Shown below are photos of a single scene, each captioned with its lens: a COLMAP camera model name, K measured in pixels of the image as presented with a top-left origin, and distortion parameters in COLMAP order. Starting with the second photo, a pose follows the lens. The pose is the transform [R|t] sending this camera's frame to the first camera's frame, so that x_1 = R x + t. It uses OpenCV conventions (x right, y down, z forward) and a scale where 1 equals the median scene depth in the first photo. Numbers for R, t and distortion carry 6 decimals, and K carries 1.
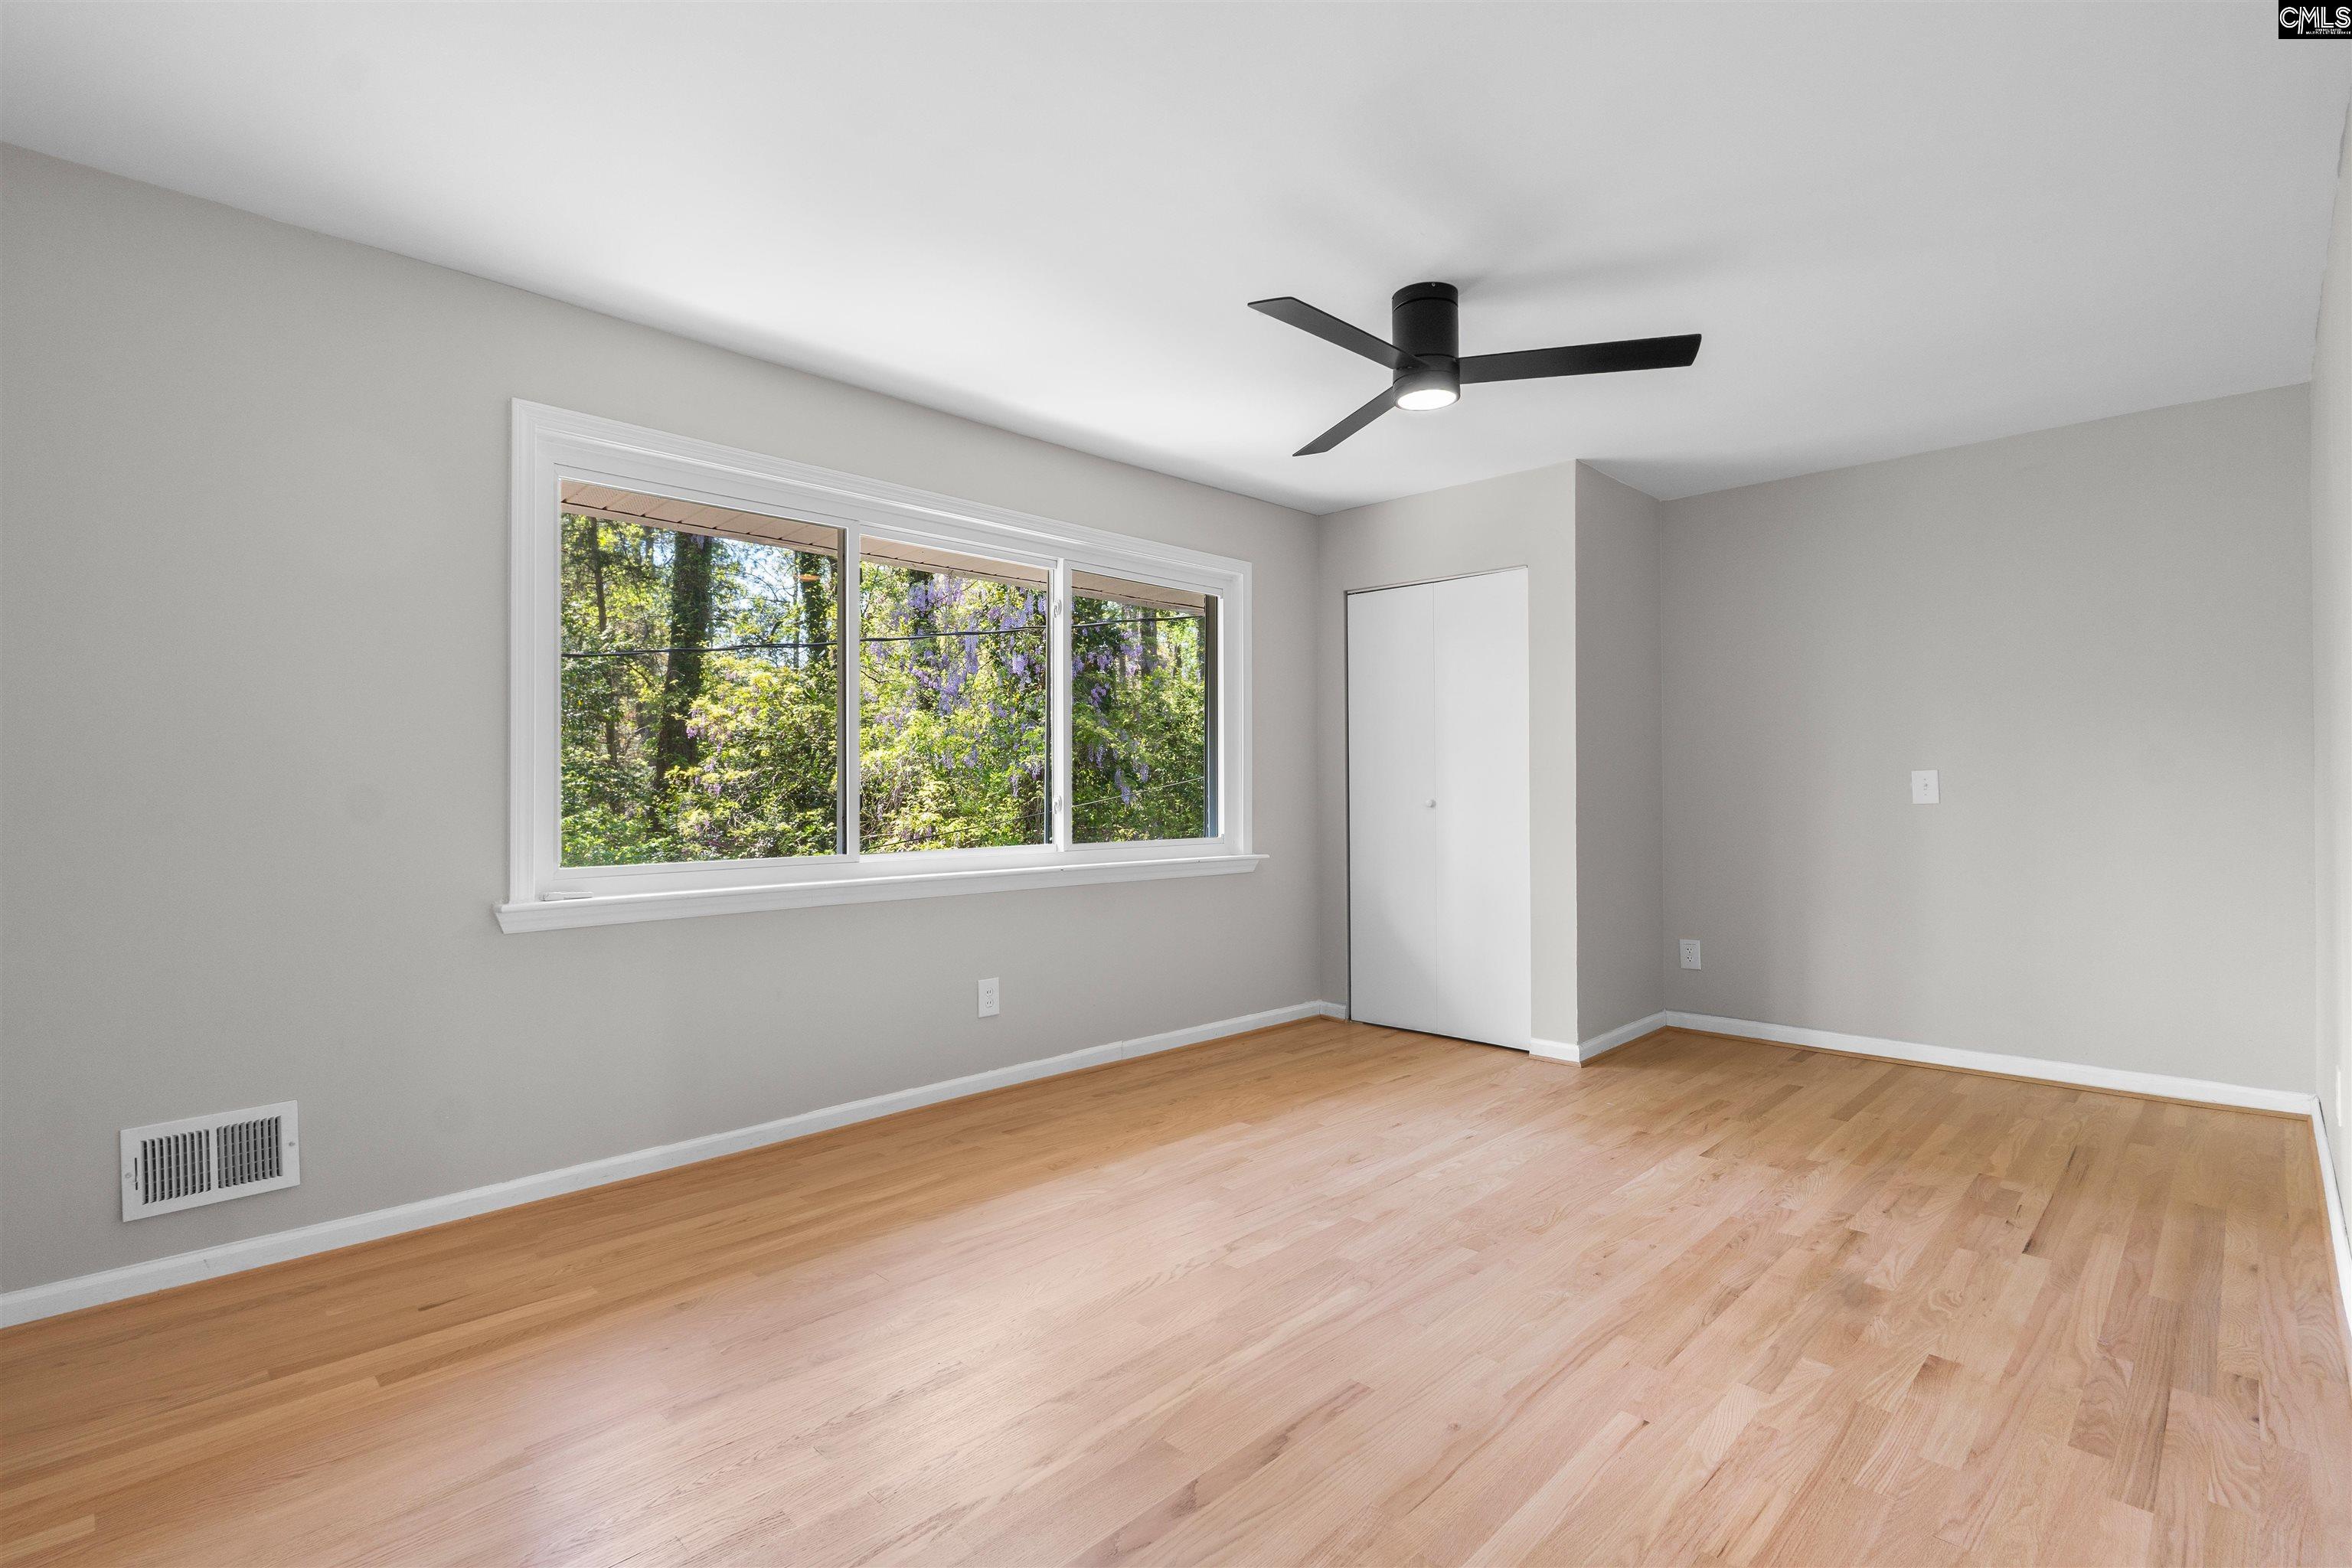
lens RADIAL K [[1095.5, 0, 1179.7], [0, 1095.5, 784.7], [0, 0, 1]] dist [-0.011049, 0.003773]
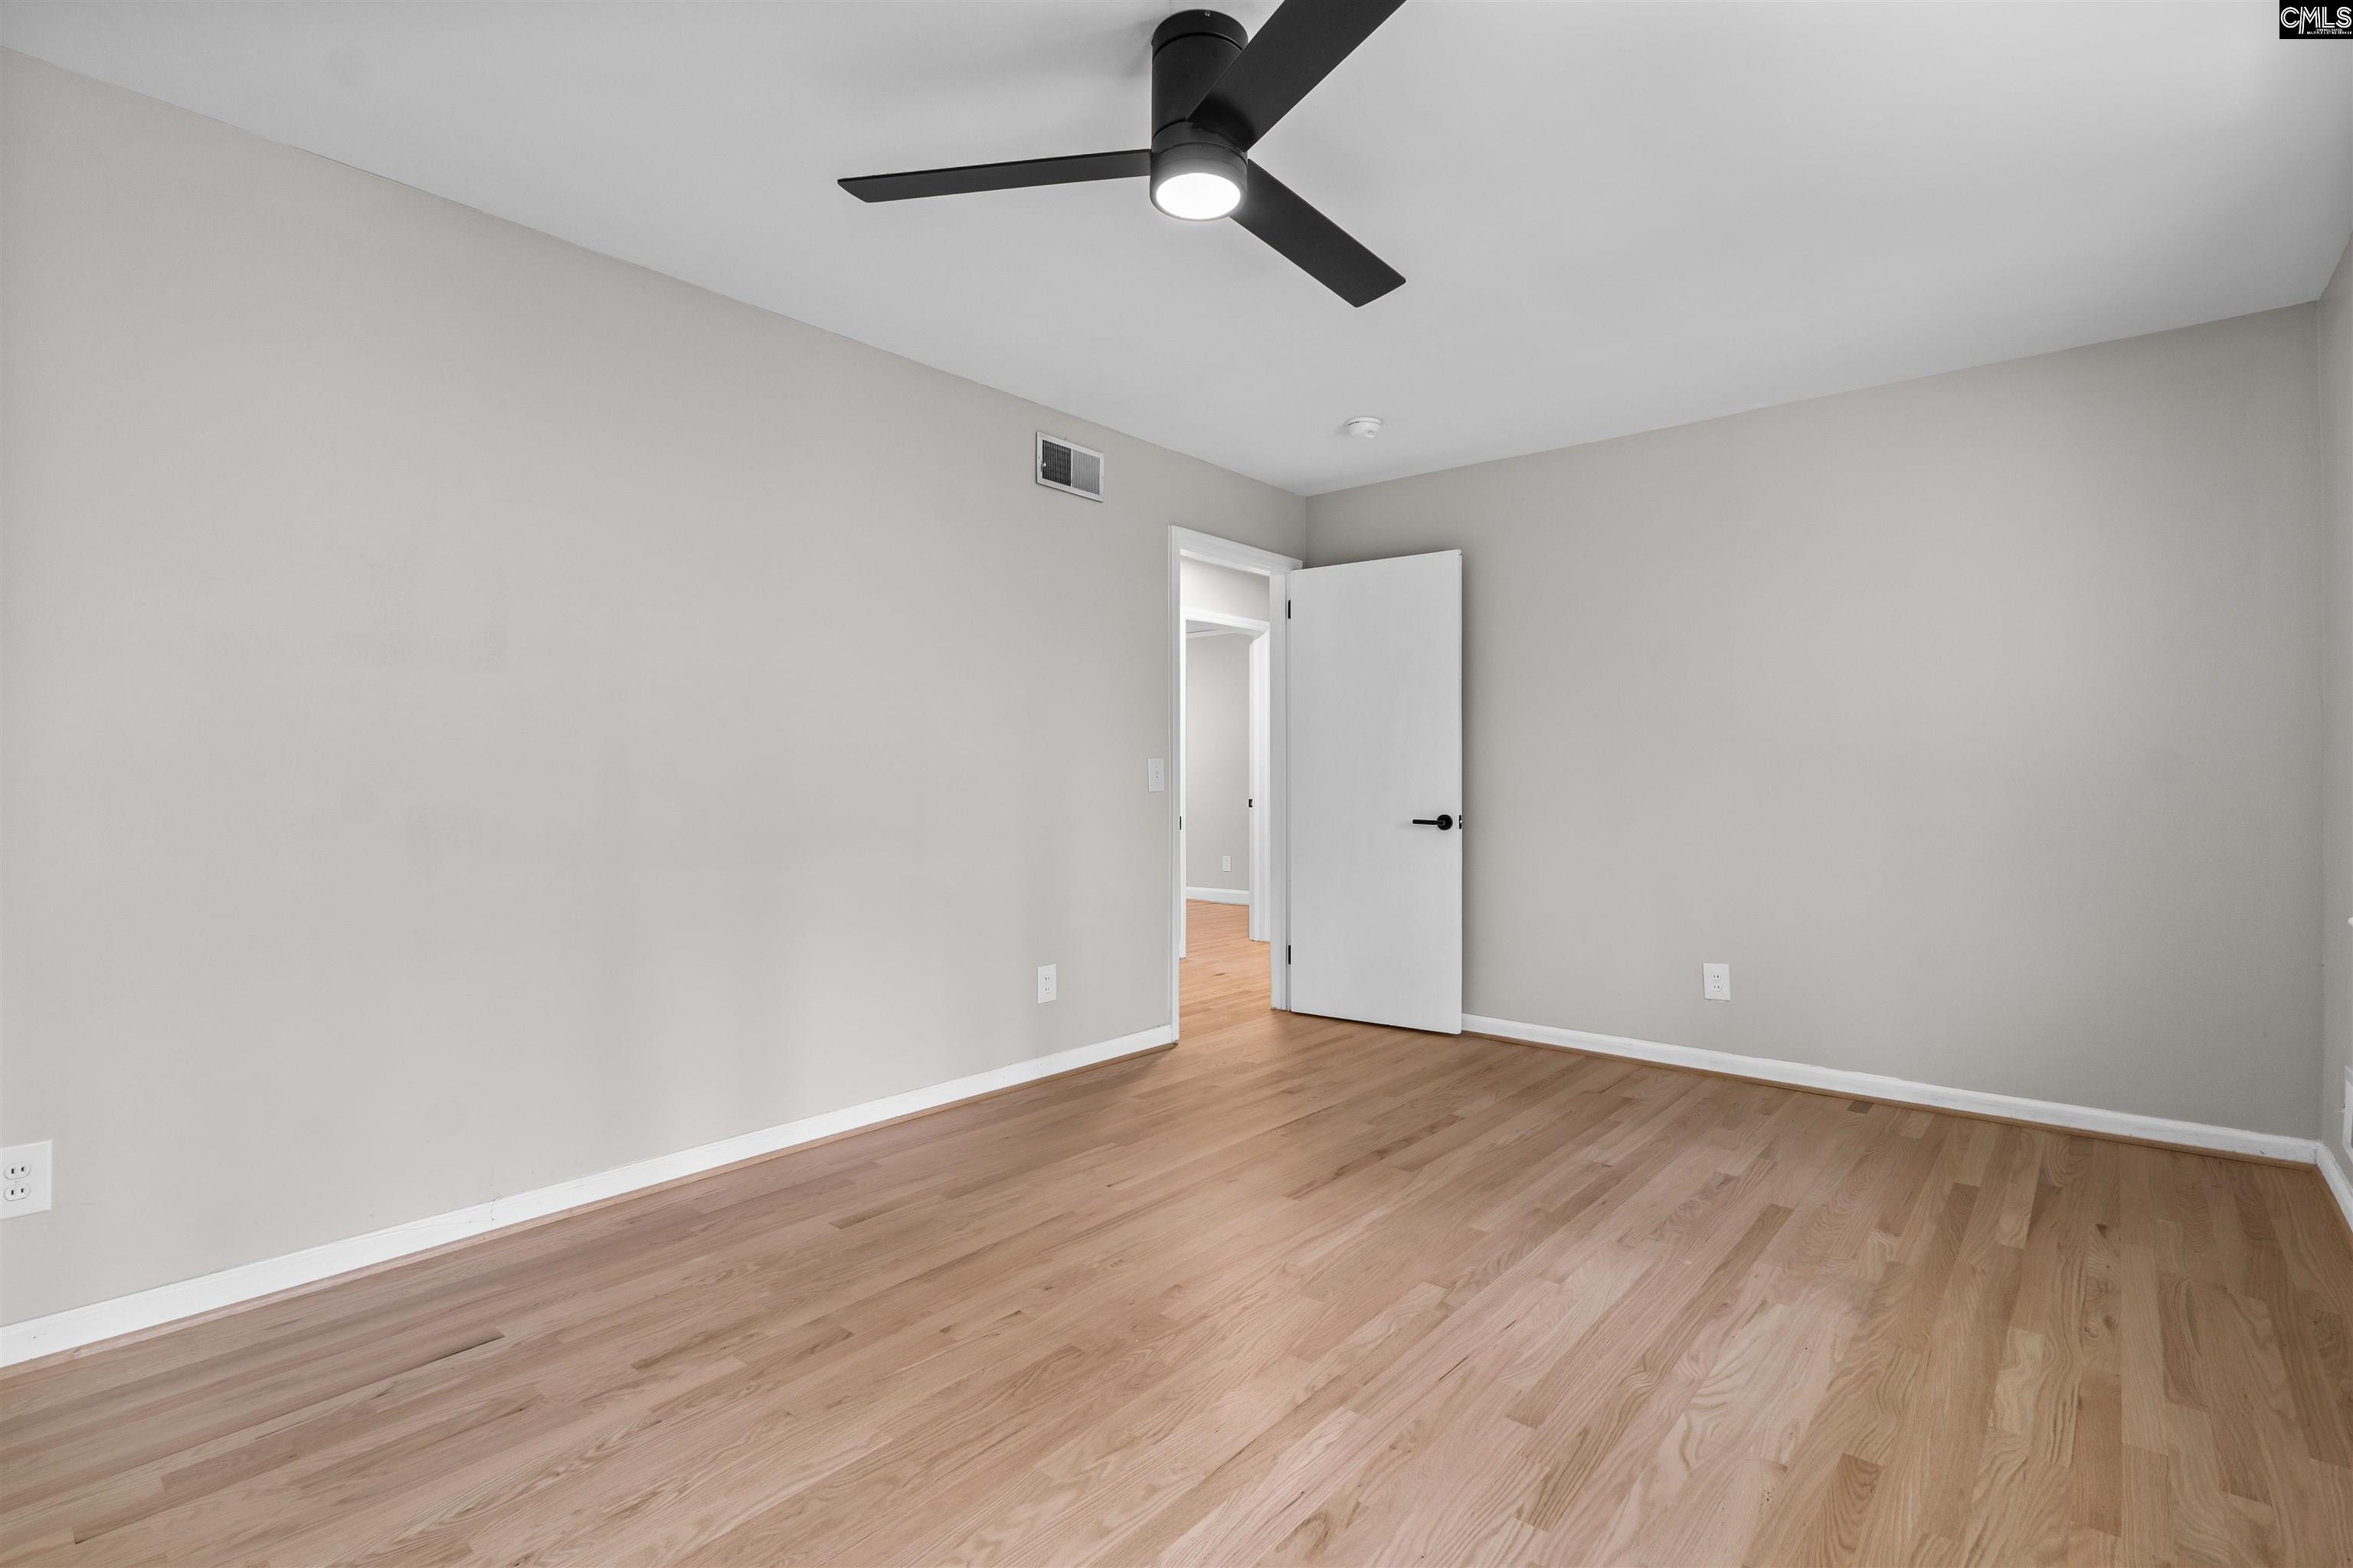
lens RADIAL K [[1096.0, 0, 1176.1], [0, 1096.0, 788.5], [0, 0, 1]] dist [-0.011049, 0.003773]
pose [[-0.997509, 0.002758, -0.070485, 0.314952], [0.002624, 0.999995, 0.001985, 0.013399], [0.070490, 0.001795, -0.997511, 1.826295]]
